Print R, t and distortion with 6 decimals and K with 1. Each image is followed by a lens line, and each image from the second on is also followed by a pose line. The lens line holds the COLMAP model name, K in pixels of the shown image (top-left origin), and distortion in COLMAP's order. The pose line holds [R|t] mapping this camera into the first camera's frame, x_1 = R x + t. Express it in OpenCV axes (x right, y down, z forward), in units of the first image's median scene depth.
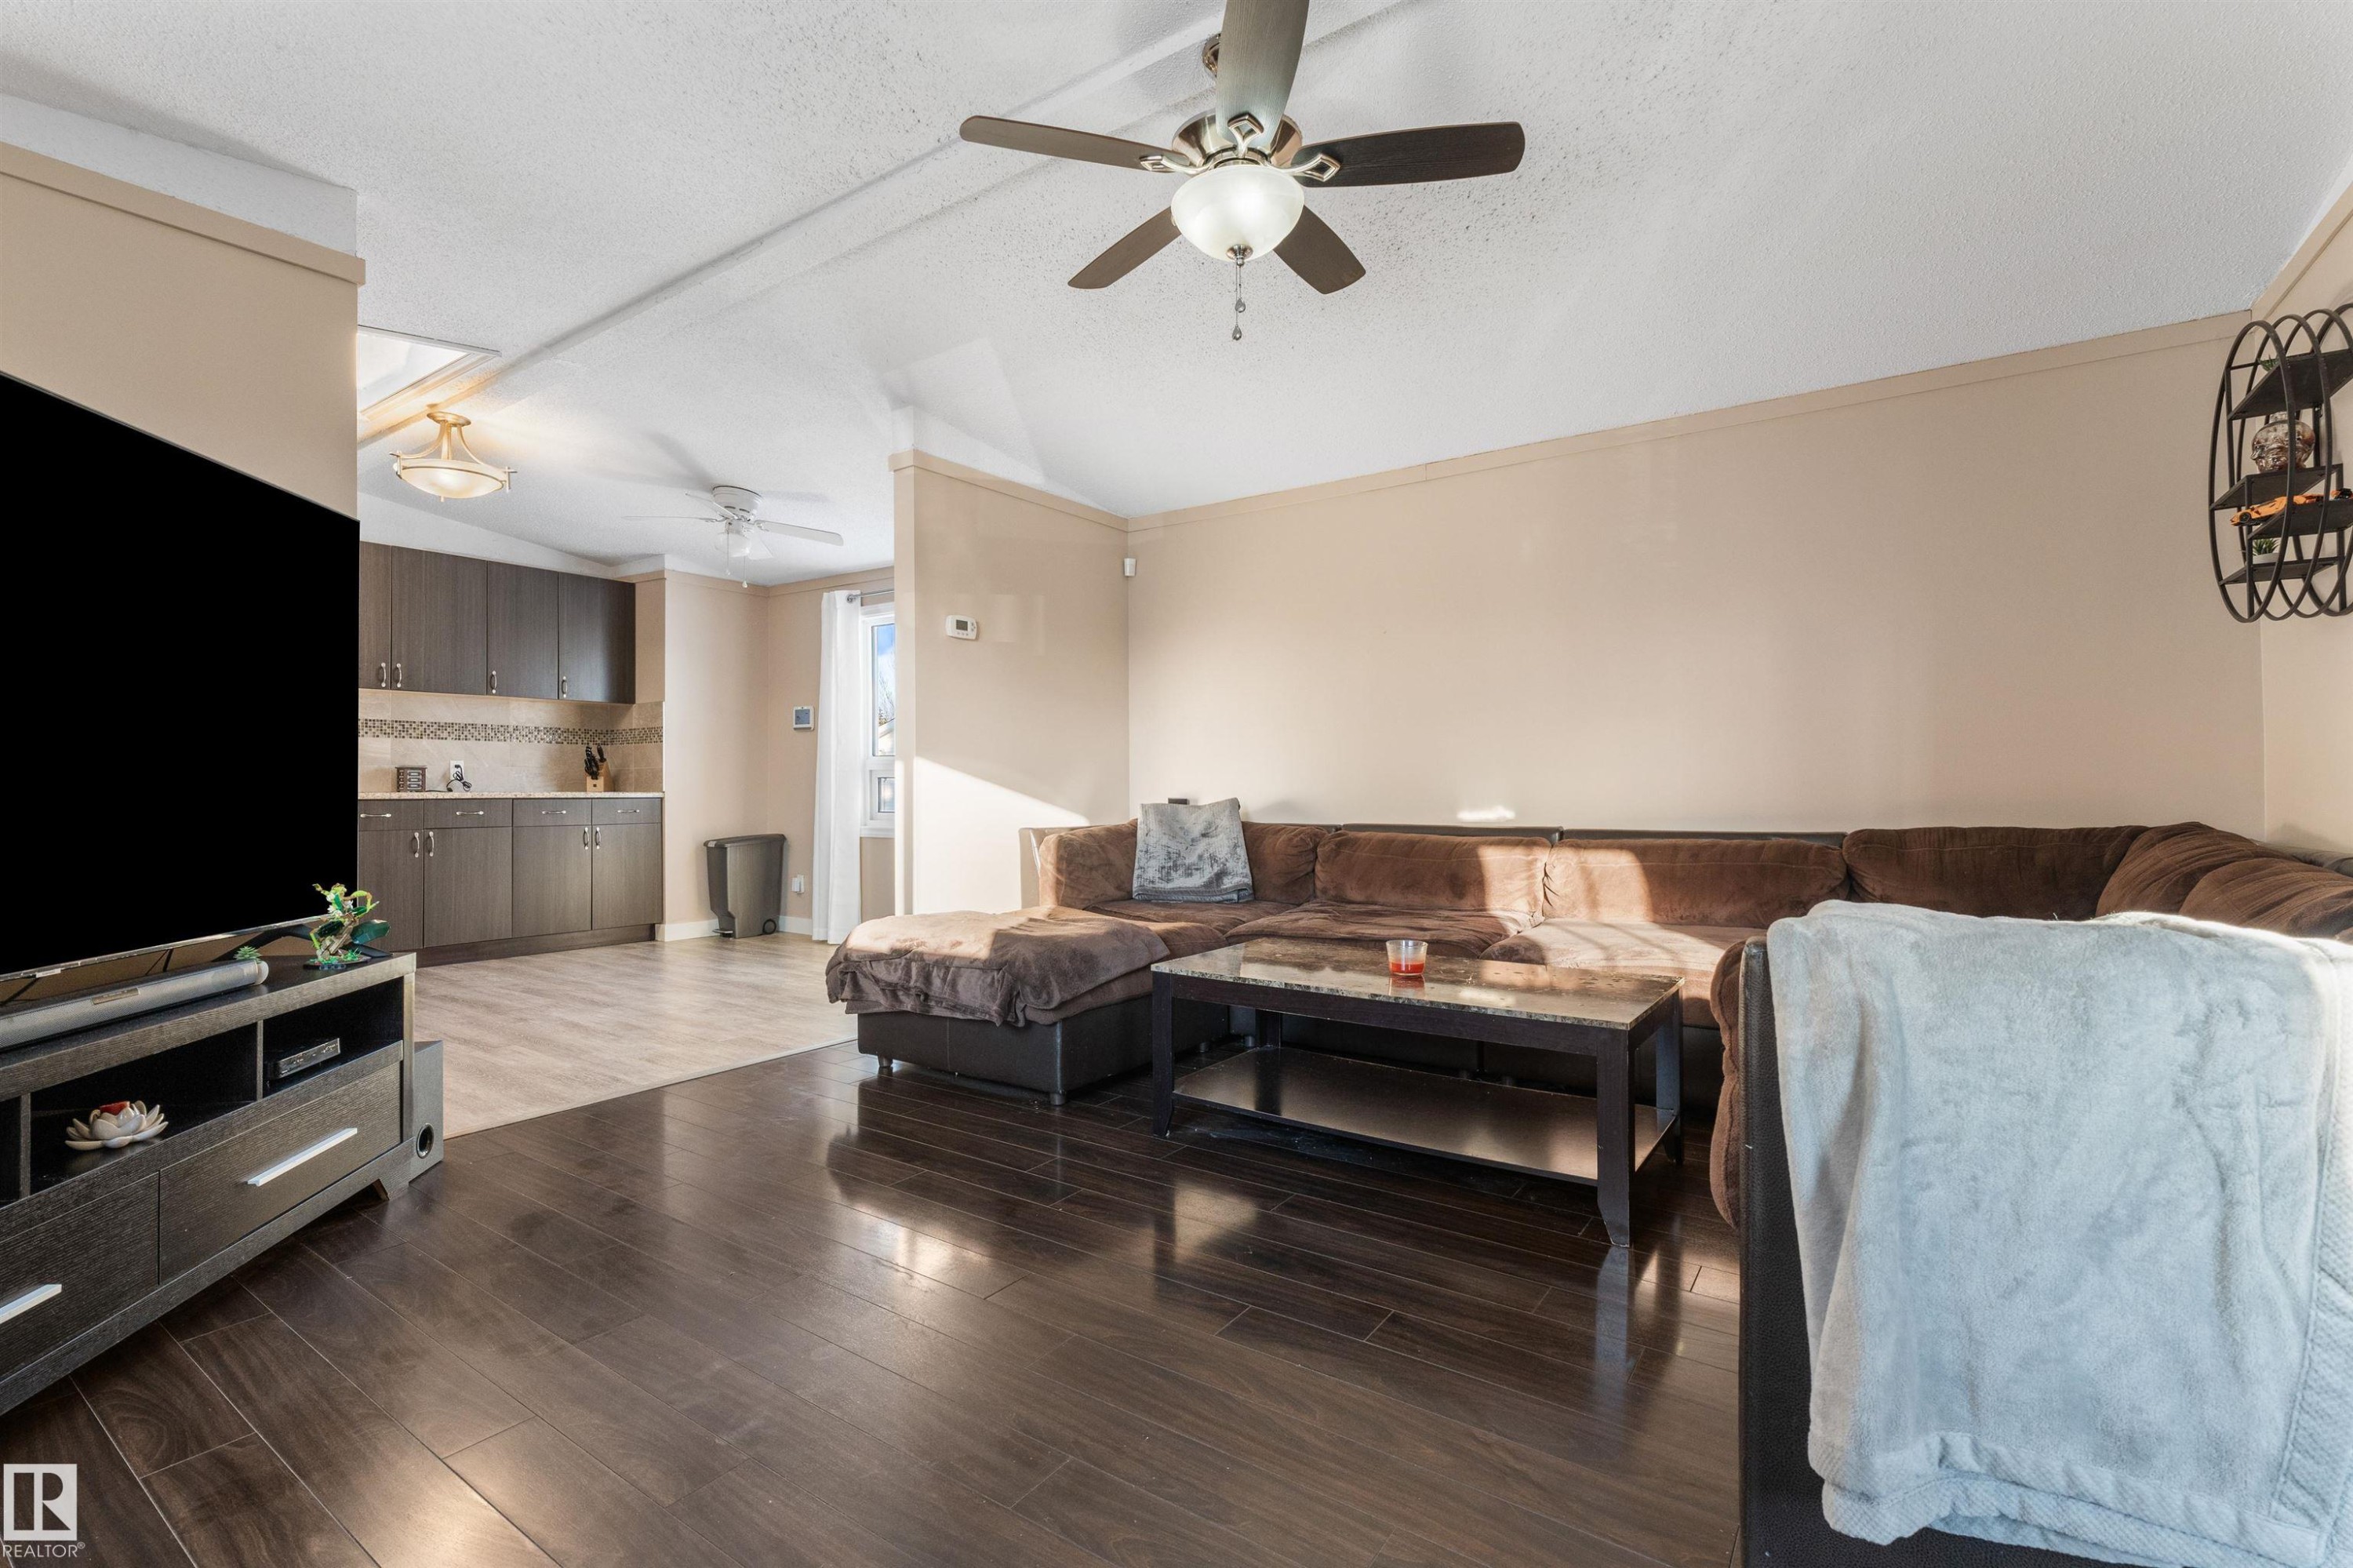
lens RADIAL K [[1011.7, 0, 1176.5], [0, 1011.7, 784.0], [0, 0, 1]] dist [-0.001515, 0.000451]
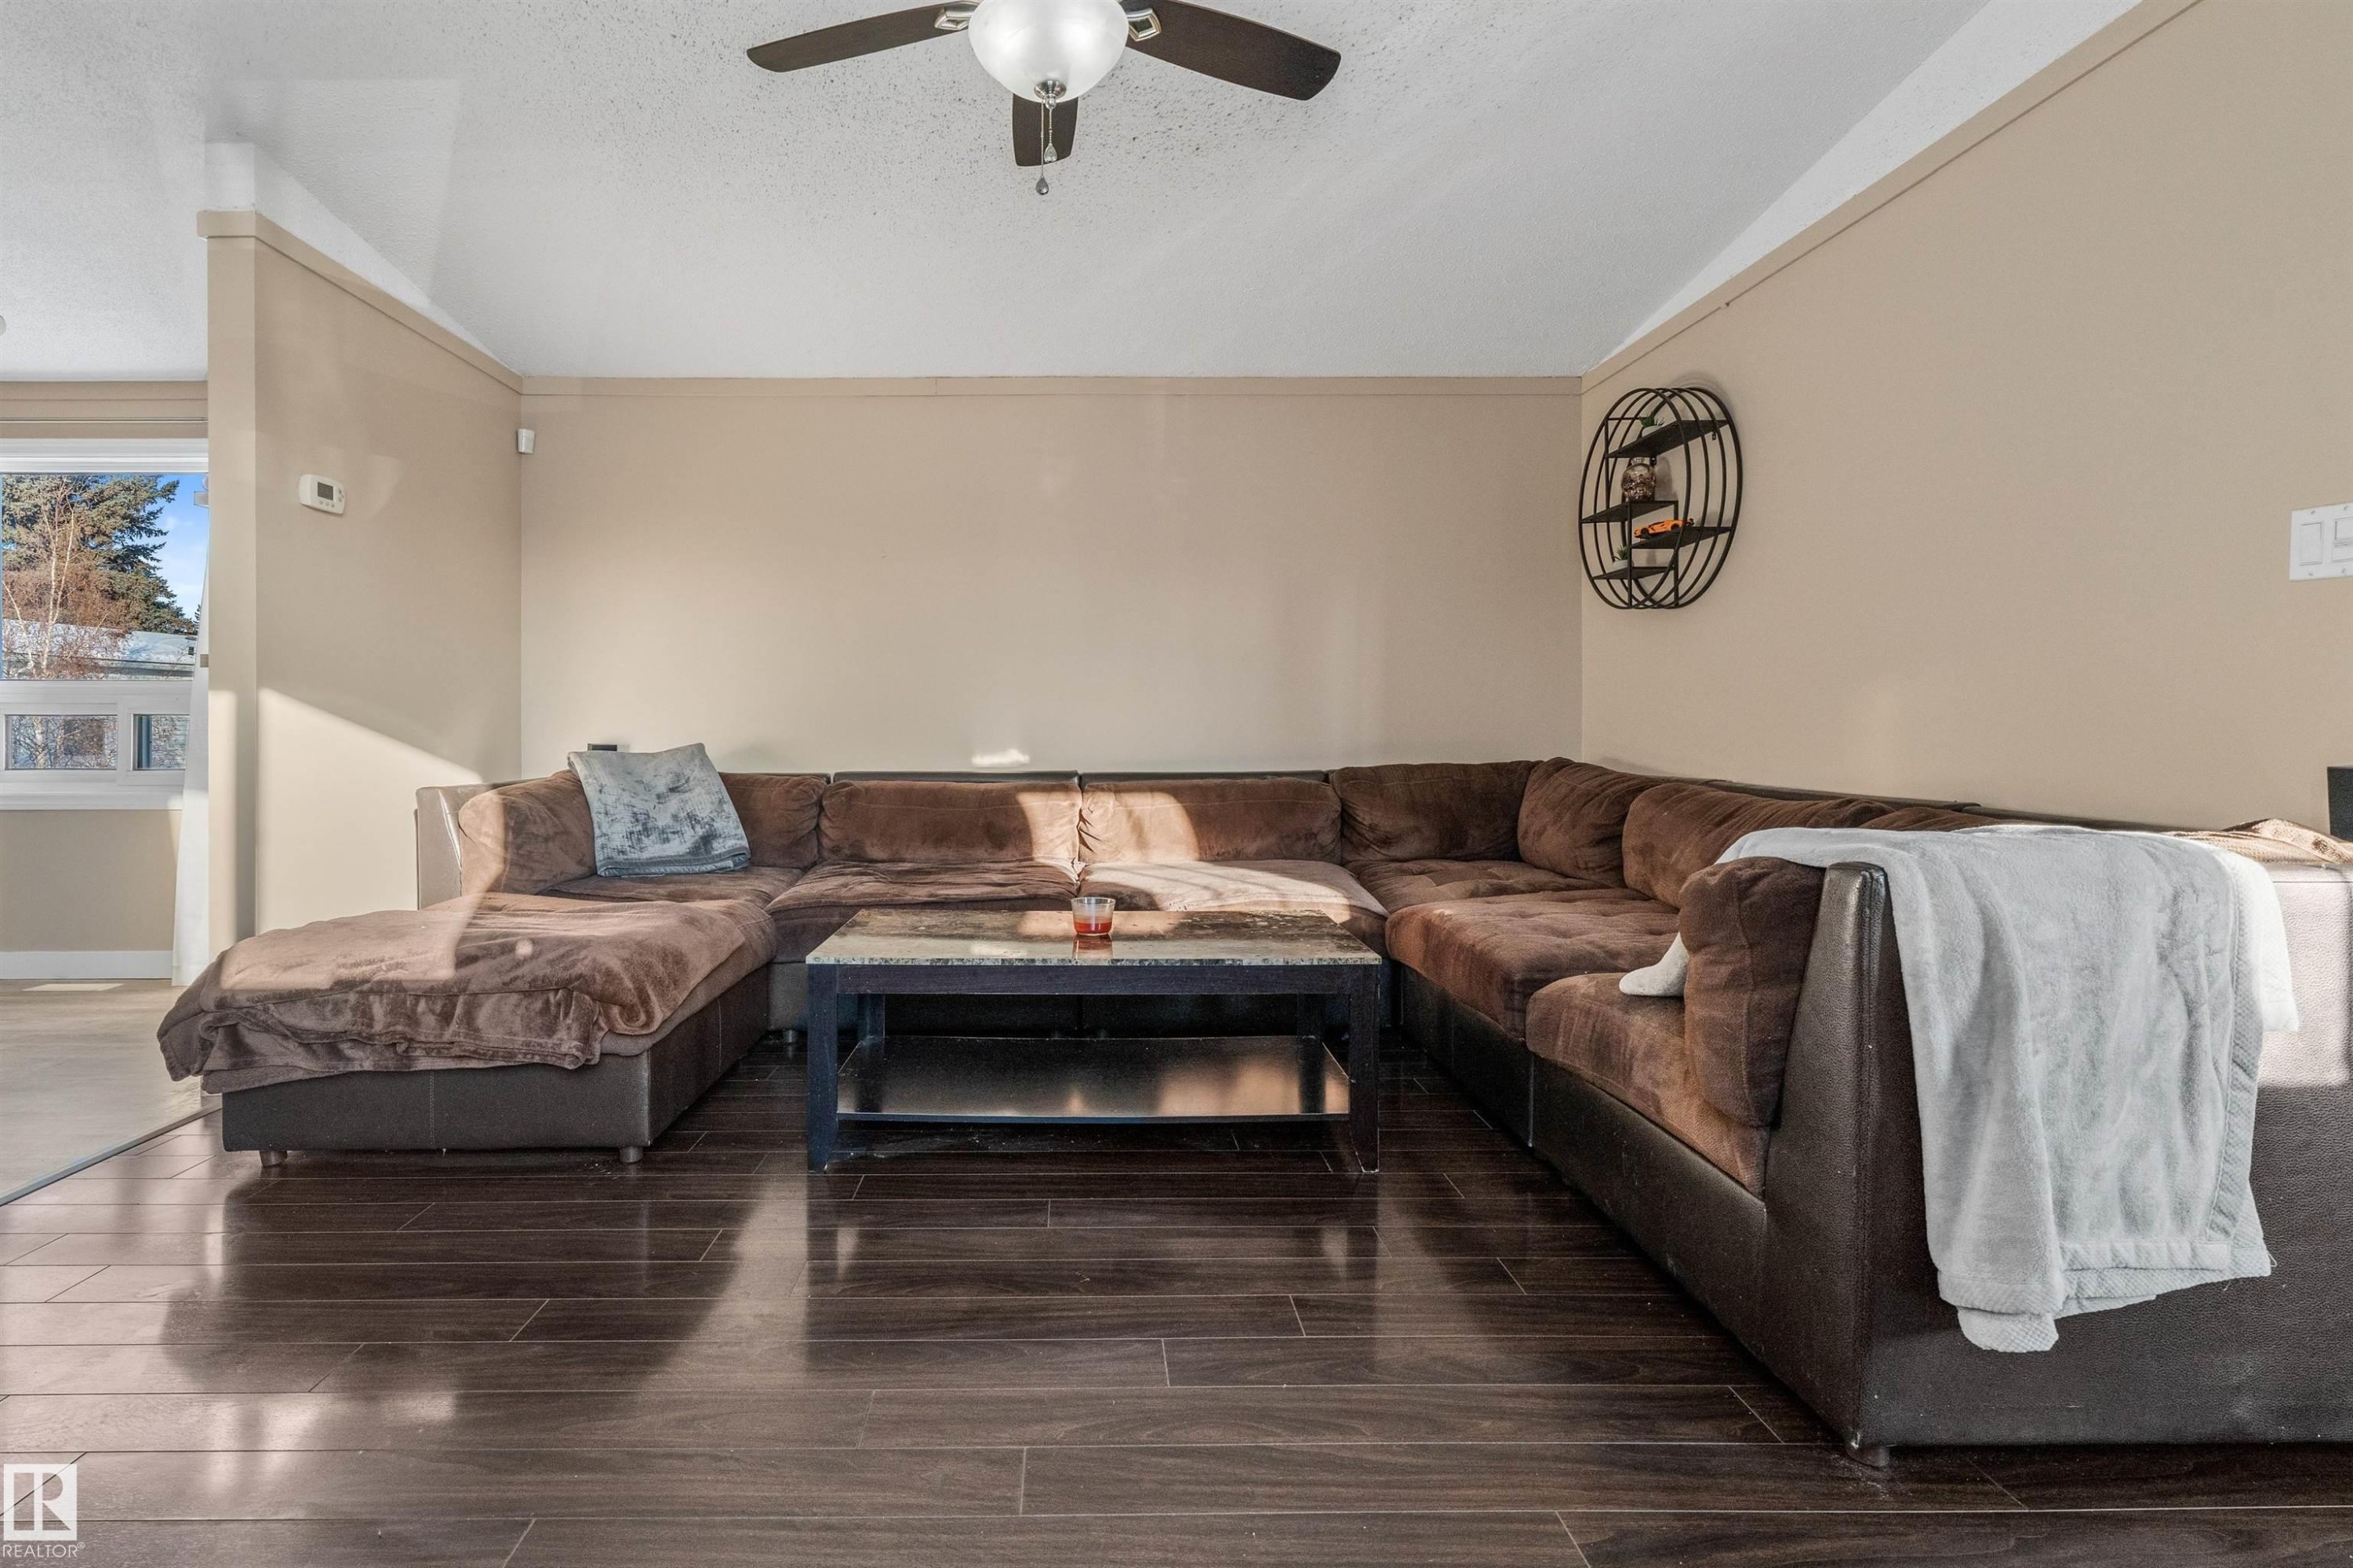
lens RADIAL K [[1076.4, 0, 1176.9], [0, 1076.4, 732.7], [0, 0, 1]] dist [-0.002117, 0.000276]
pose [[0.826687, -0.000758, 0.562661, -0.191434], [-0.002454, 0.999985, 0.004952, -0.000031], [-0.562656, -0.005474, 0.826673, 0.109665]]
